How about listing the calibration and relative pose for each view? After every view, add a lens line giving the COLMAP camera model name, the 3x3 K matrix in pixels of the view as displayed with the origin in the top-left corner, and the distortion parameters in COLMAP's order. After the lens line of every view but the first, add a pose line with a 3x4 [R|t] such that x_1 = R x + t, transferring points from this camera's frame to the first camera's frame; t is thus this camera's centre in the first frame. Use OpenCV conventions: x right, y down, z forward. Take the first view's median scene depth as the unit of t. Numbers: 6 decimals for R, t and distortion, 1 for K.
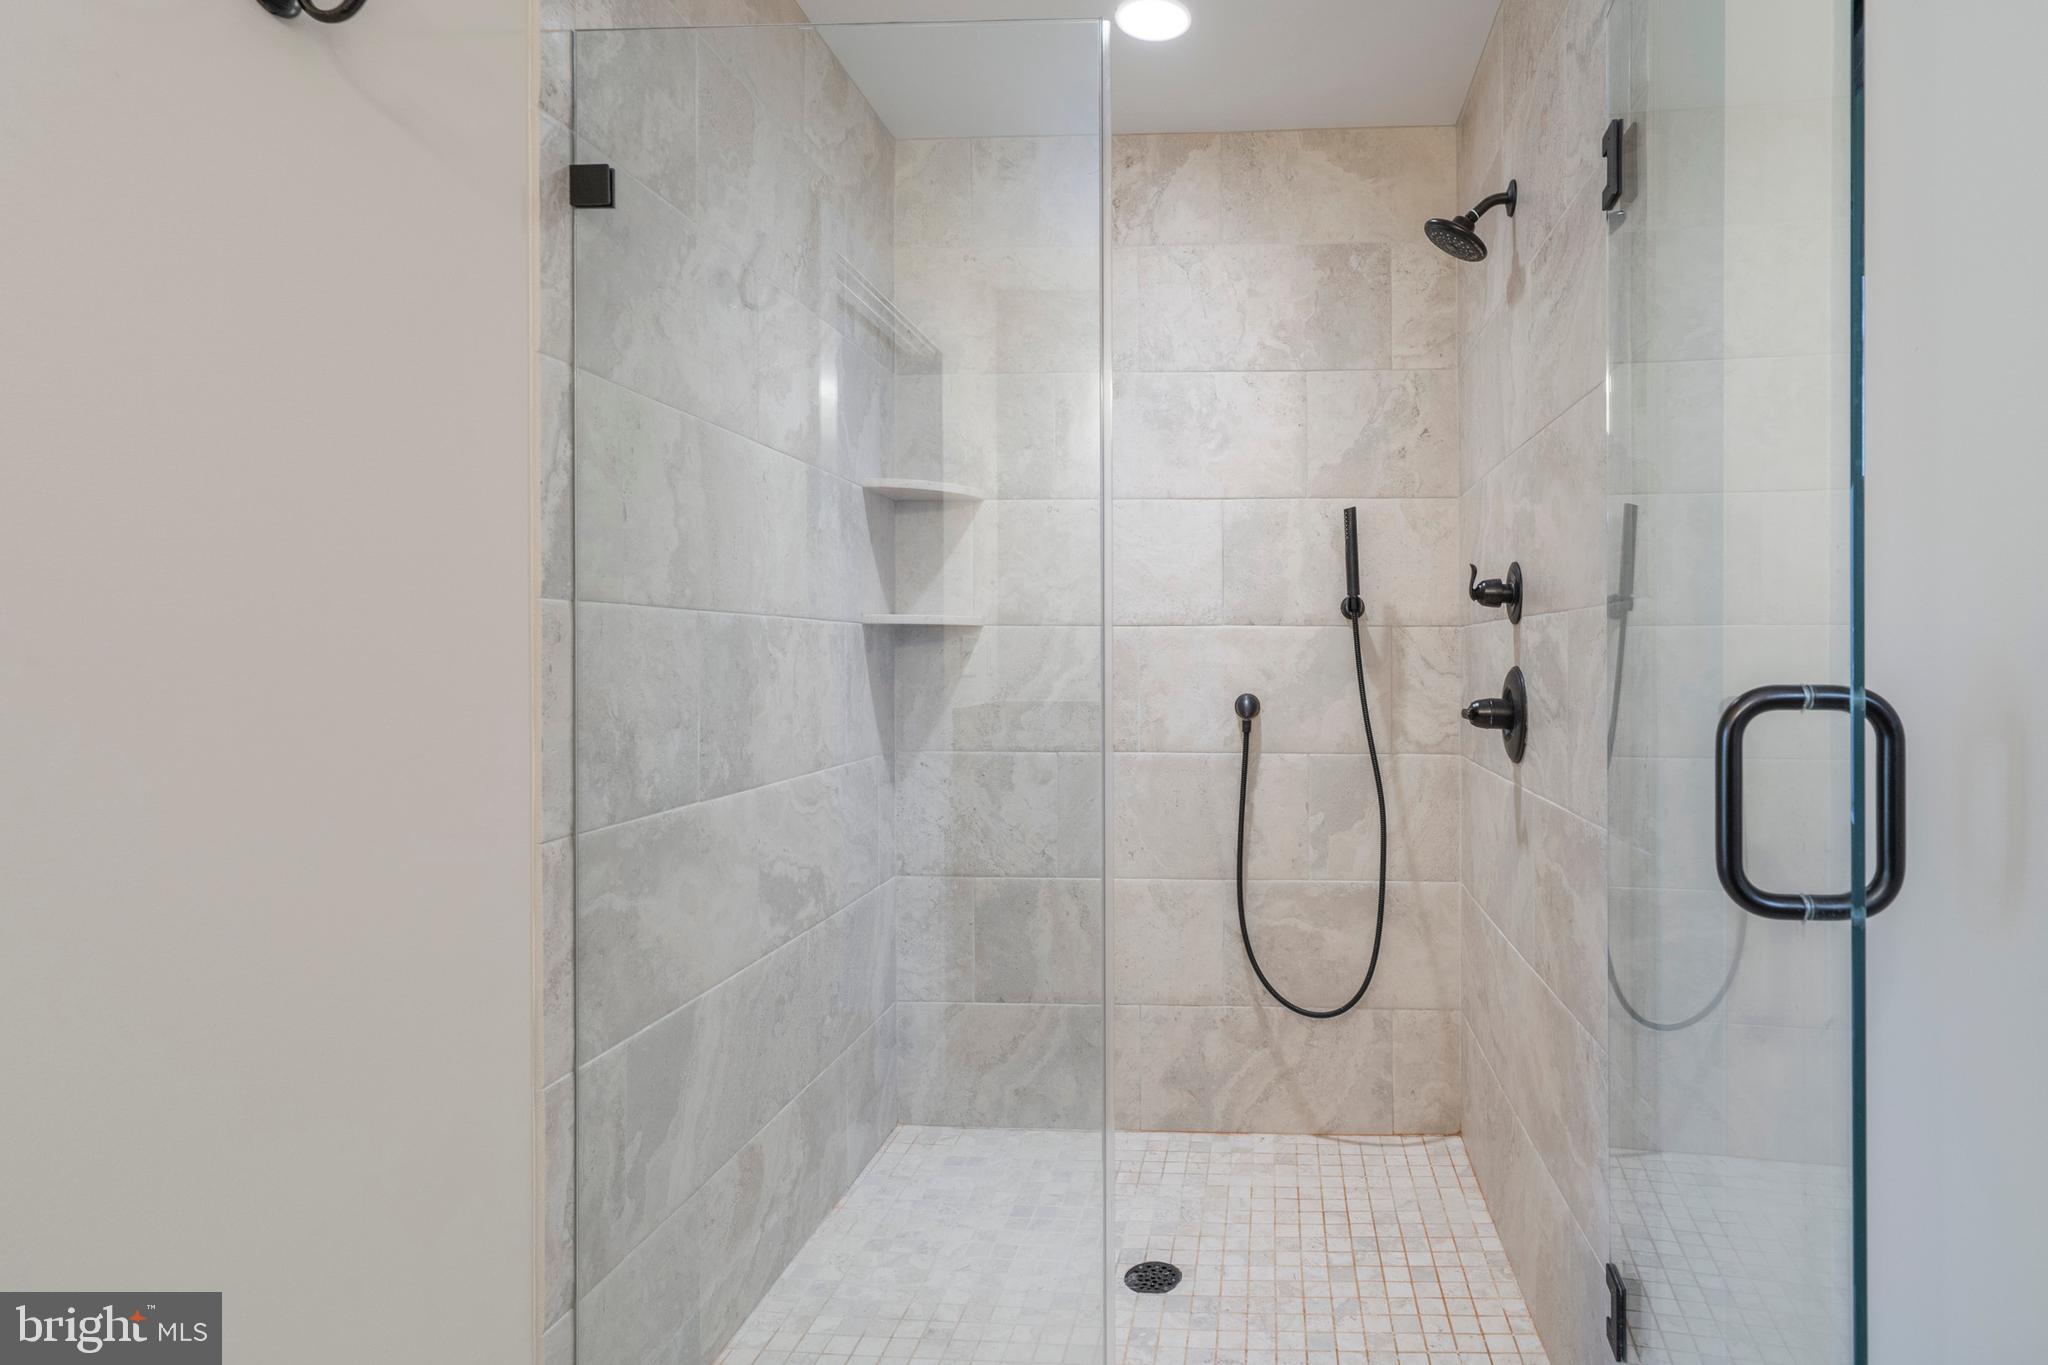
lens RADIAL K [[1137.6, 0, 1024.2], [0, 1137.6, 660.5], [0, 0, 1]] dist [-0.002079, 0.000615]
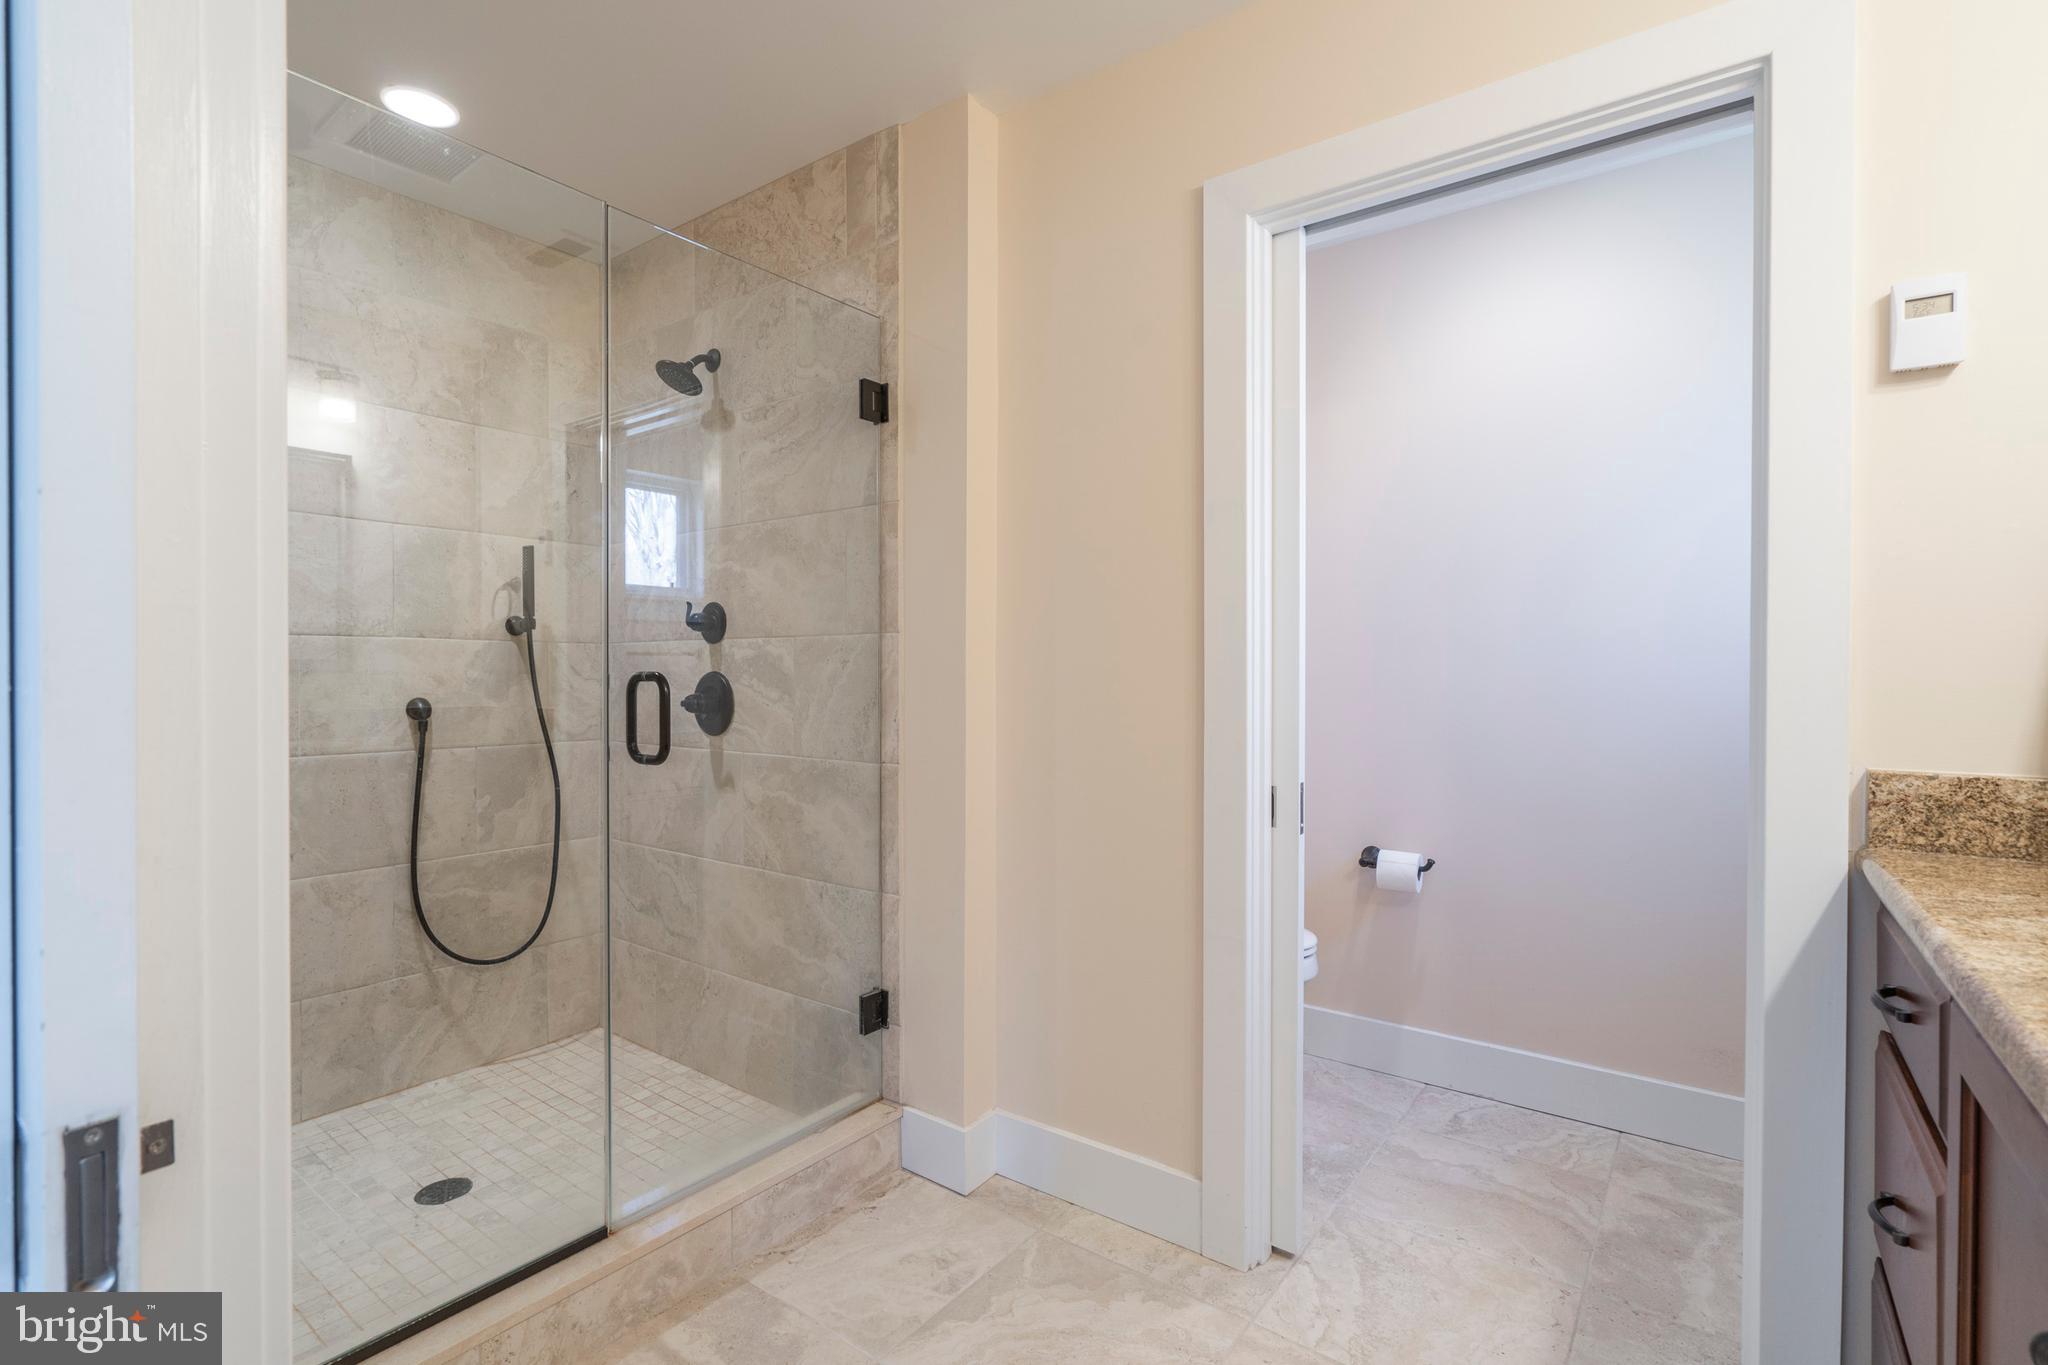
lens RADIAL K [[942.9, 0, 1024.0], [0, 942.9, 682.5], [0, 0, 1]] dist [0.010632, -0.000296]
pose [[0.568136, -0.008328, 0.822893, -0.239679], [0.000650, 0.999953, 0.009671, 0.005173], [-0.822935, -0.004960, 0.568115, -0.033826]]
